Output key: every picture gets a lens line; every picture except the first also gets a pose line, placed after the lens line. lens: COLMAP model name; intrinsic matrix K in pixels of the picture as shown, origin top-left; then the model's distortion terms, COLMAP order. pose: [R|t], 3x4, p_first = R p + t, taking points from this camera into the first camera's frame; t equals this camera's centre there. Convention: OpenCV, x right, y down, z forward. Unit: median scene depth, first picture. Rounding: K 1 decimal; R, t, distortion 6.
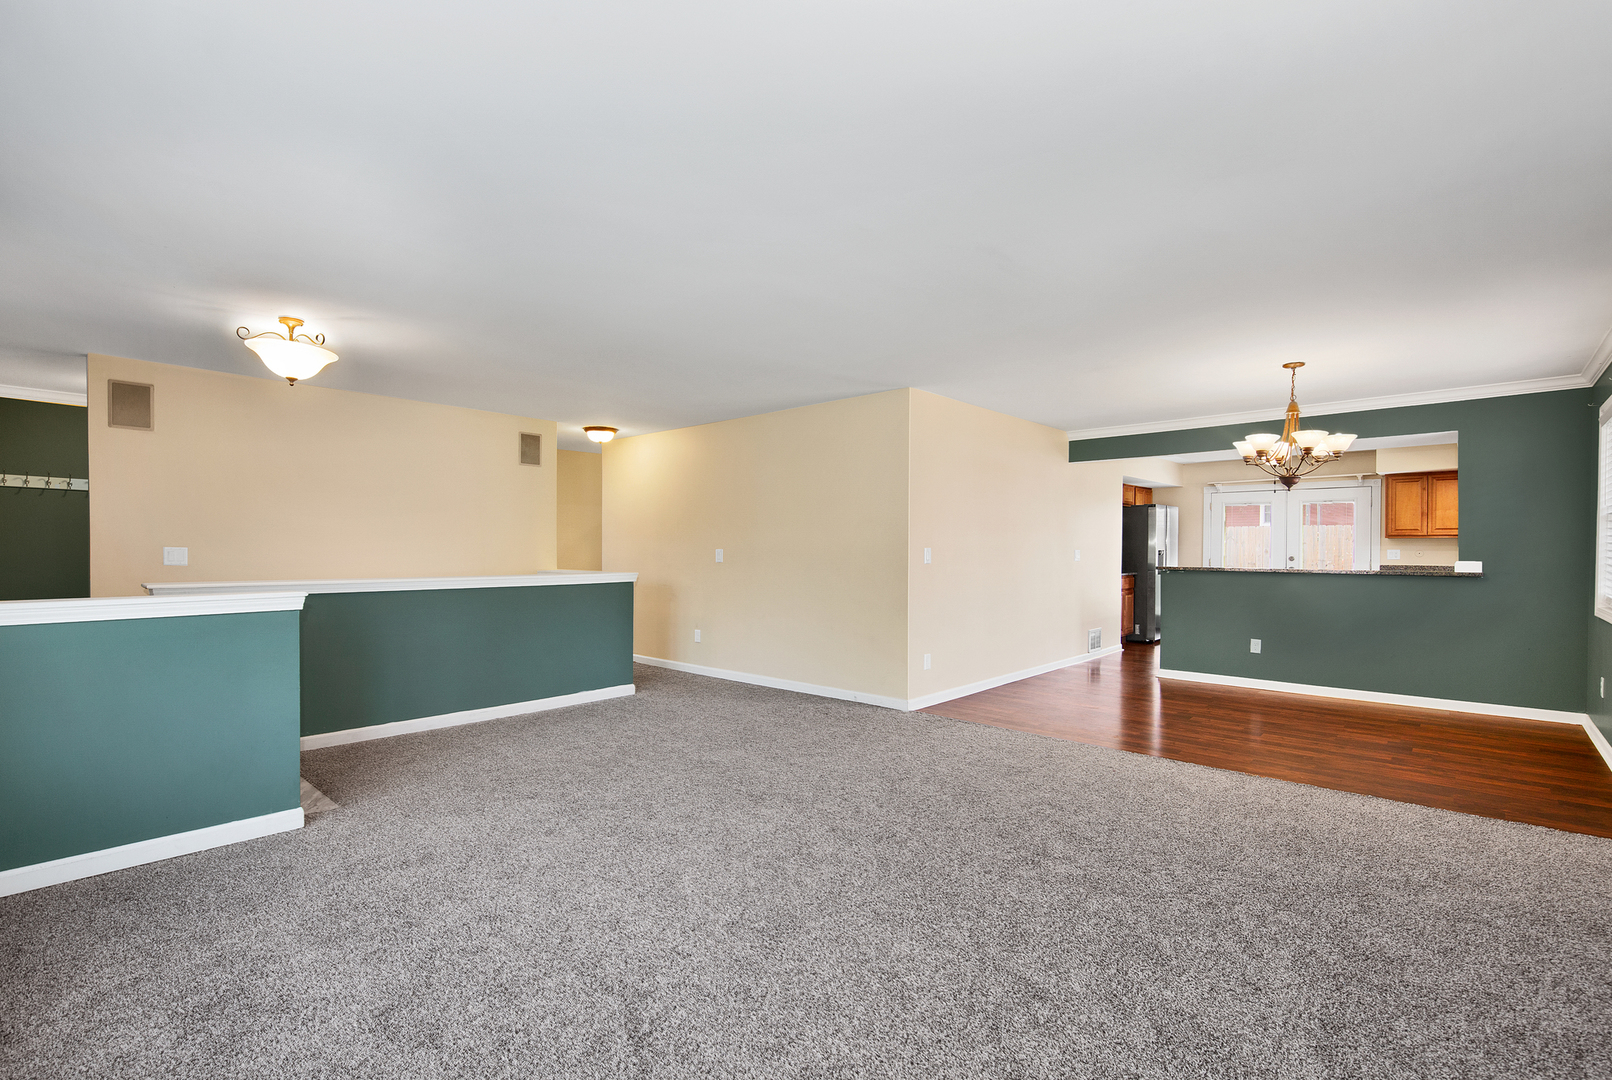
lens RADIAL K [[723.3, 0, 797.6], [0, 723.3, 551.5], [0, 0, 1]] dist [0.000767, -0.000119]
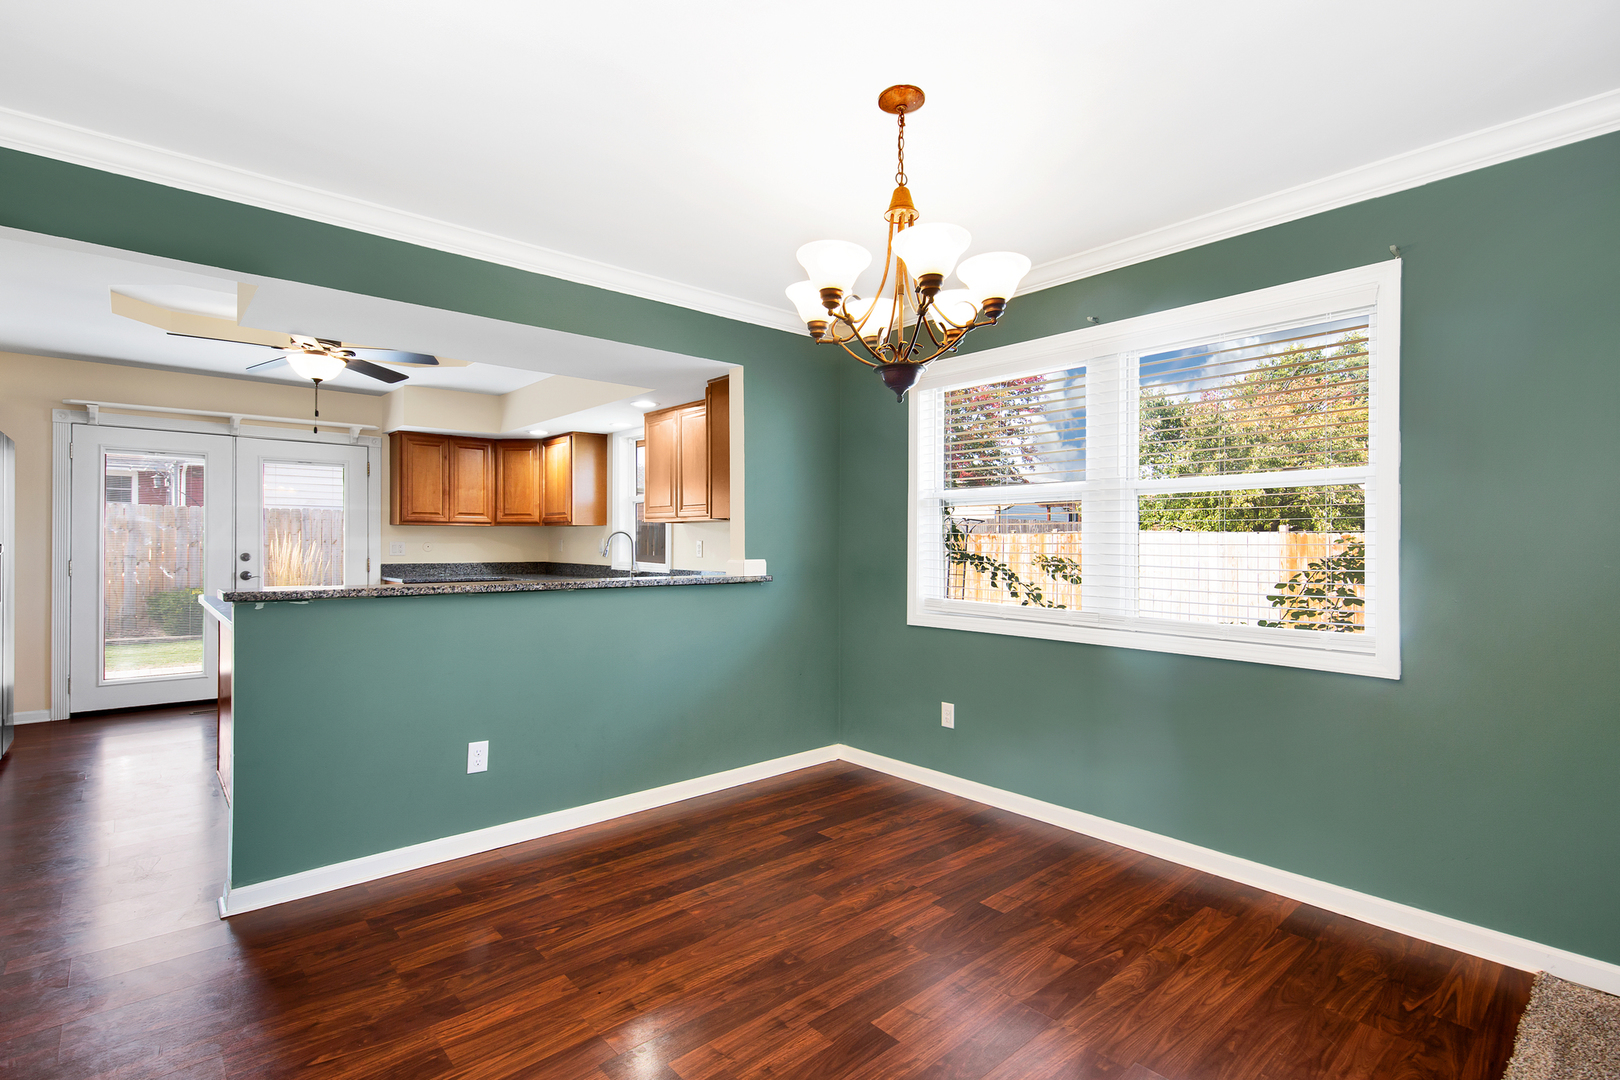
lens RADIAL K [[773.1, 0, 810.0], [0, 773.1, 540.0], [0, 0, 1]] dist [-0.000154, -0.000070]
pose [[0.099321, 0.003960, 0.995048, 0.131432], [0.000079, 0.999992, -0.003987, -0.001290], [-0.995055, 0.000474, 0.099320, 0.558474]]
